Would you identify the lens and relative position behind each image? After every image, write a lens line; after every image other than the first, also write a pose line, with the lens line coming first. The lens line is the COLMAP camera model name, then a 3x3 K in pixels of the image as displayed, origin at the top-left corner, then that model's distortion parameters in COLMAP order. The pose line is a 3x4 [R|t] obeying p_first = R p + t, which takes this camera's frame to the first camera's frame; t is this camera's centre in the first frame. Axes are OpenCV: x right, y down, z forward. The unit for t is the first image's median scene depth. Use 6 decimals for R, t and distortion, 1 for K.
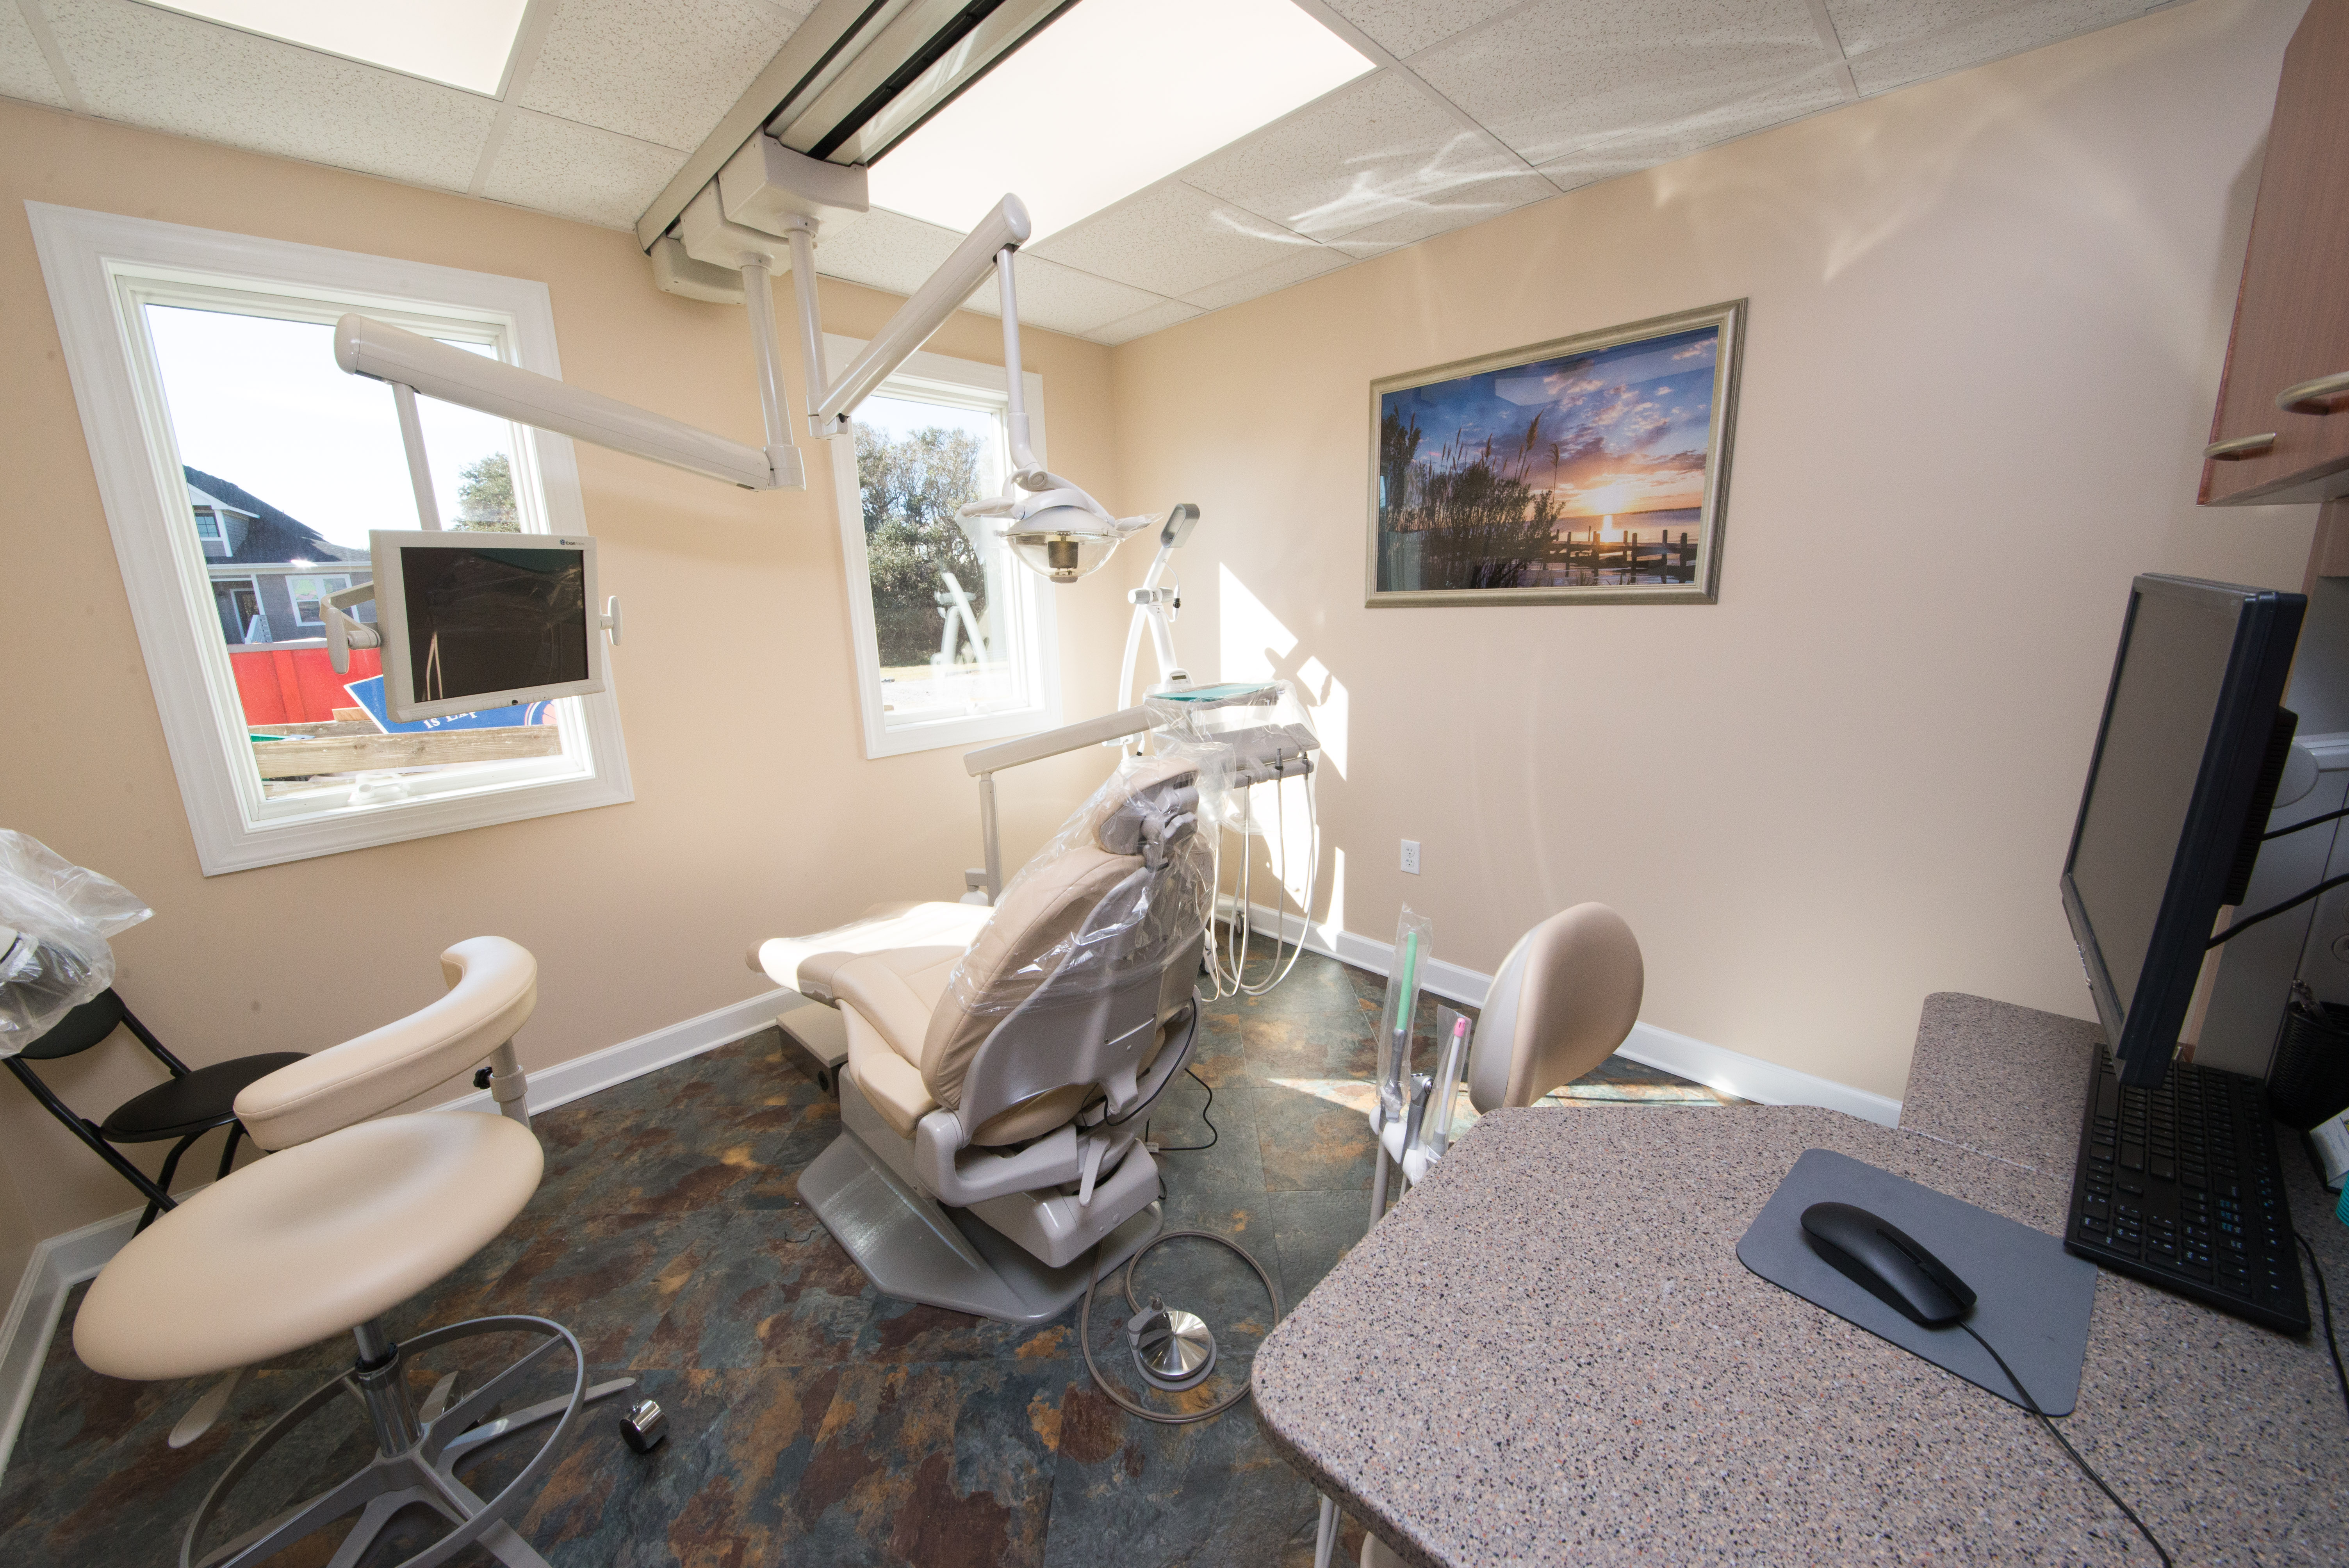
lens RADIAL K [[845.7, 0, 1169.7], [0, 845.7, 777.8], [0, 0, 1]] dist [0.002343, -0.000063]
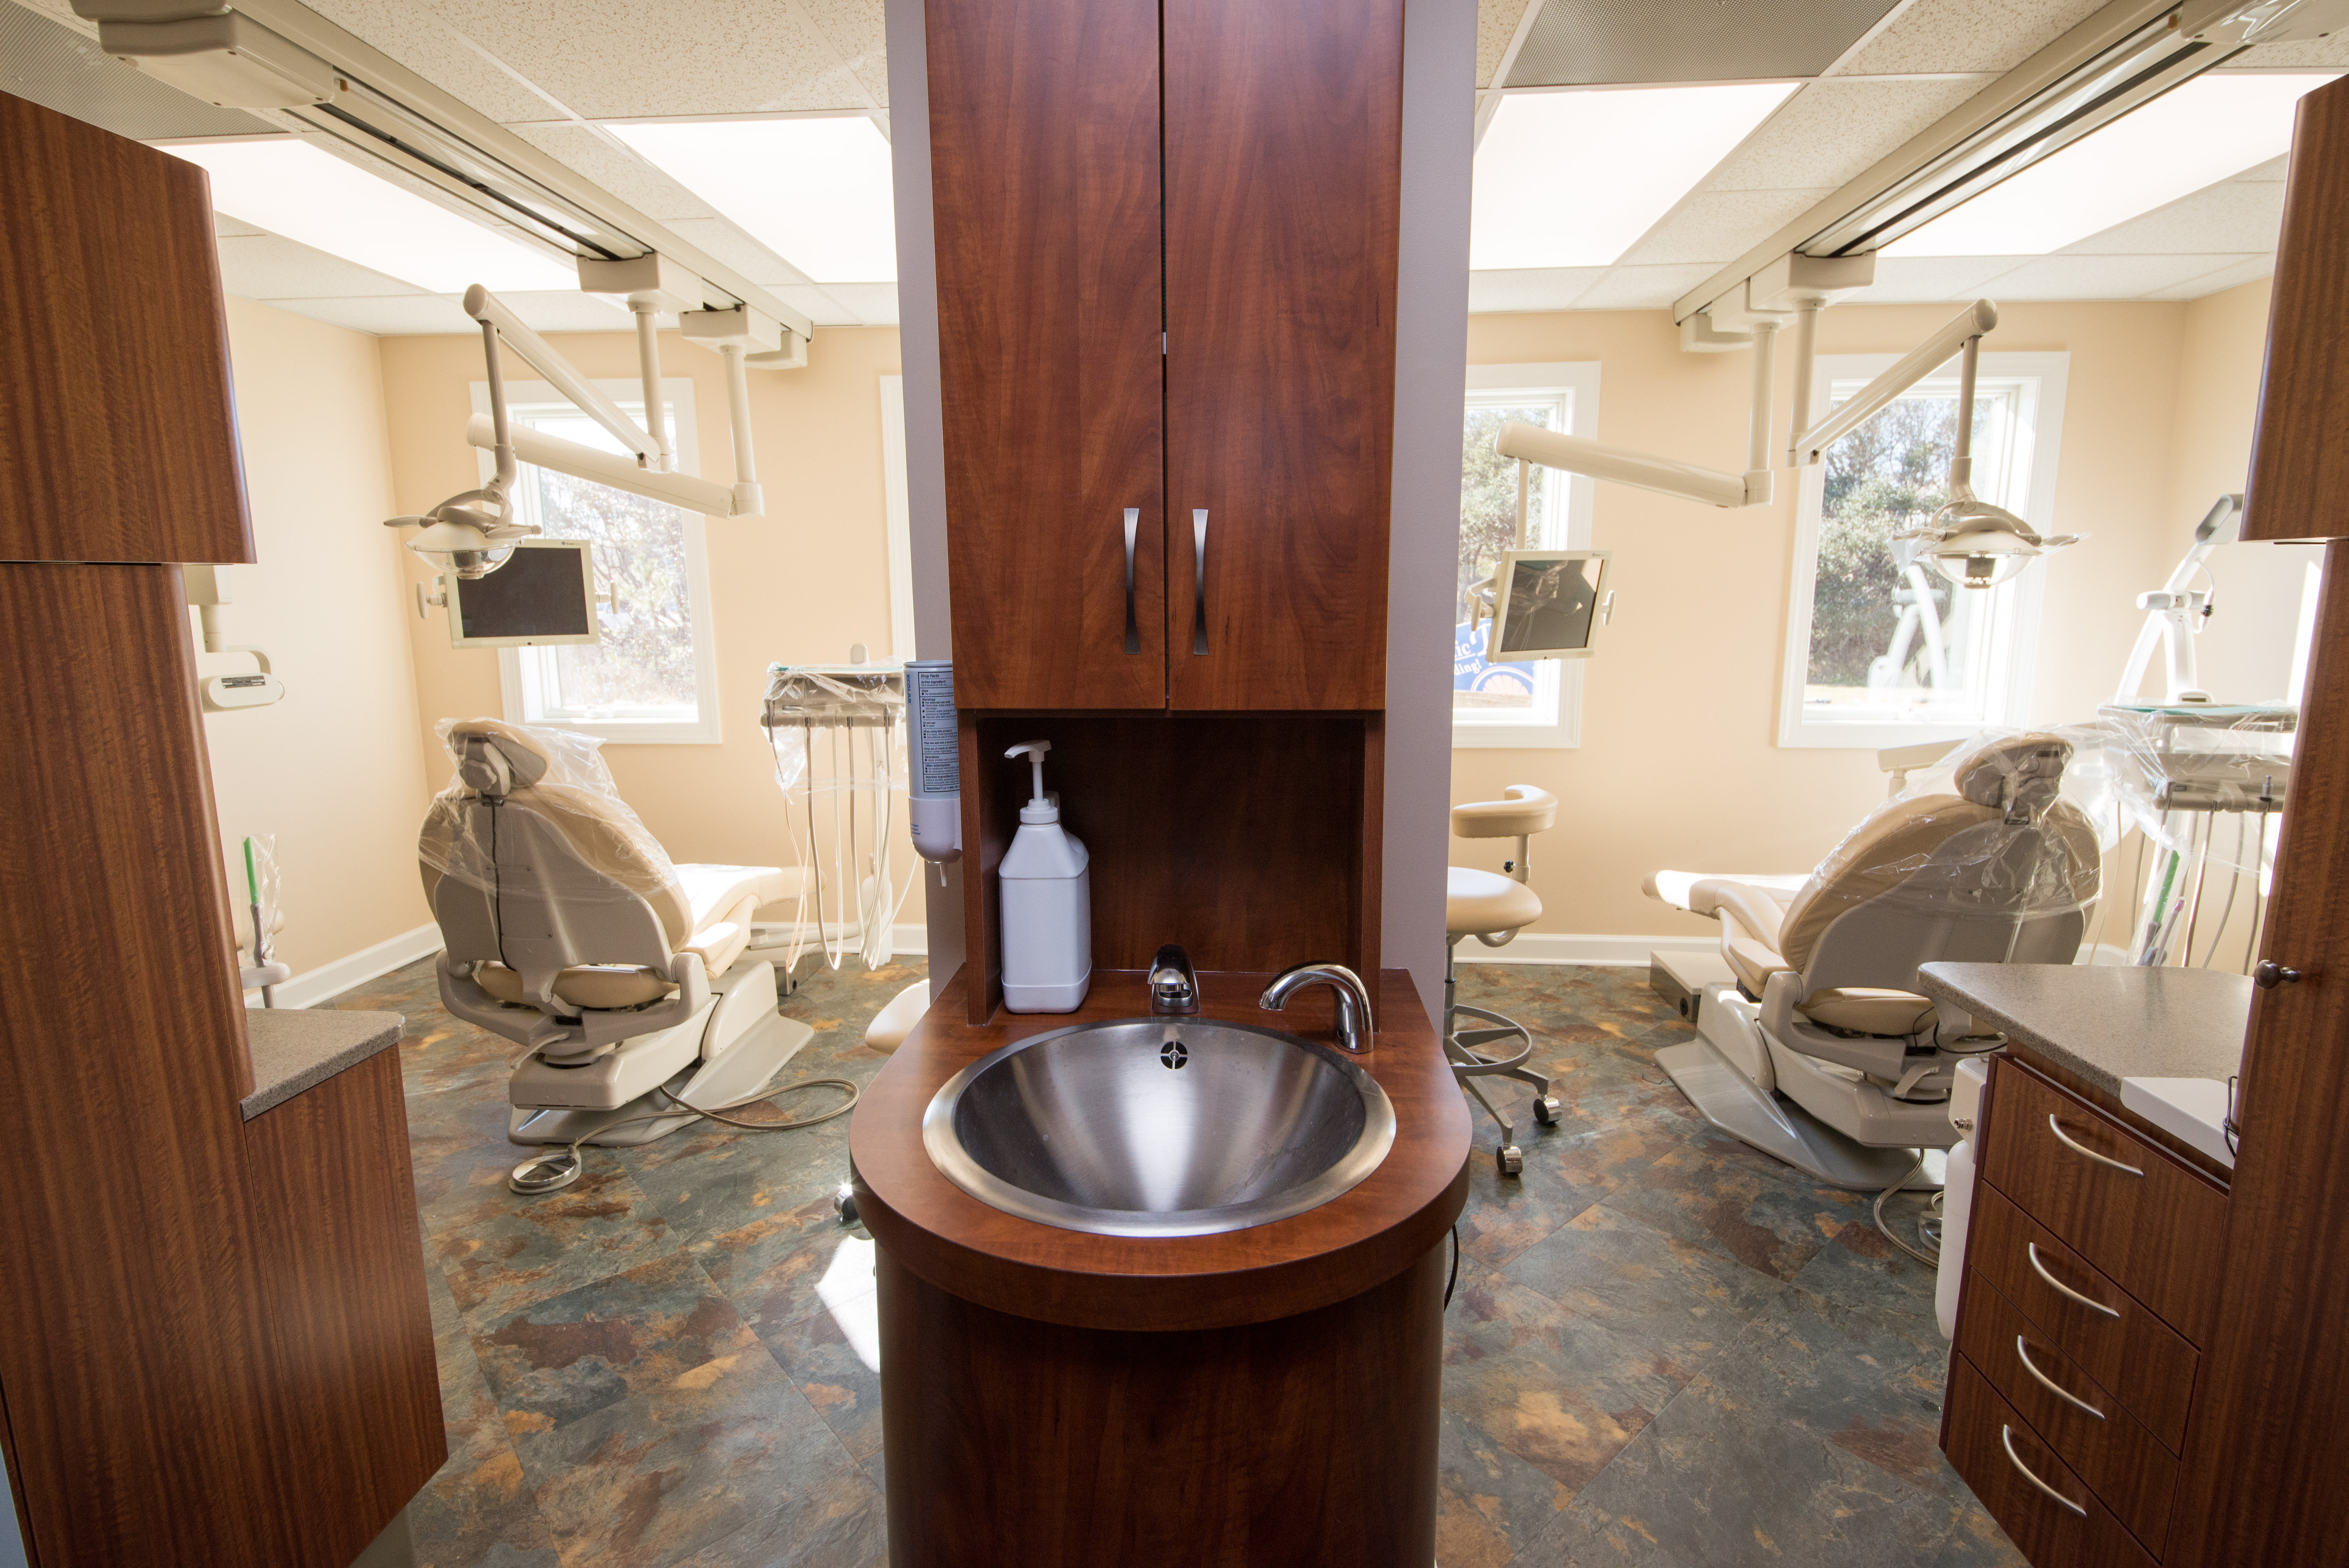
lens RADIAL K [[1133.2, 0, 1173.0], [0, 1133.2, 776.1], [0, 0, 1]] dist [0.001912, -0.001722]
pose [[0.662238, 0.147183, -0.734696, 0.194817], [-0.178684, 0.983251, 0.035914, 0.104306], [0.727676, 0.107495, 0.677446, -0.523313]]
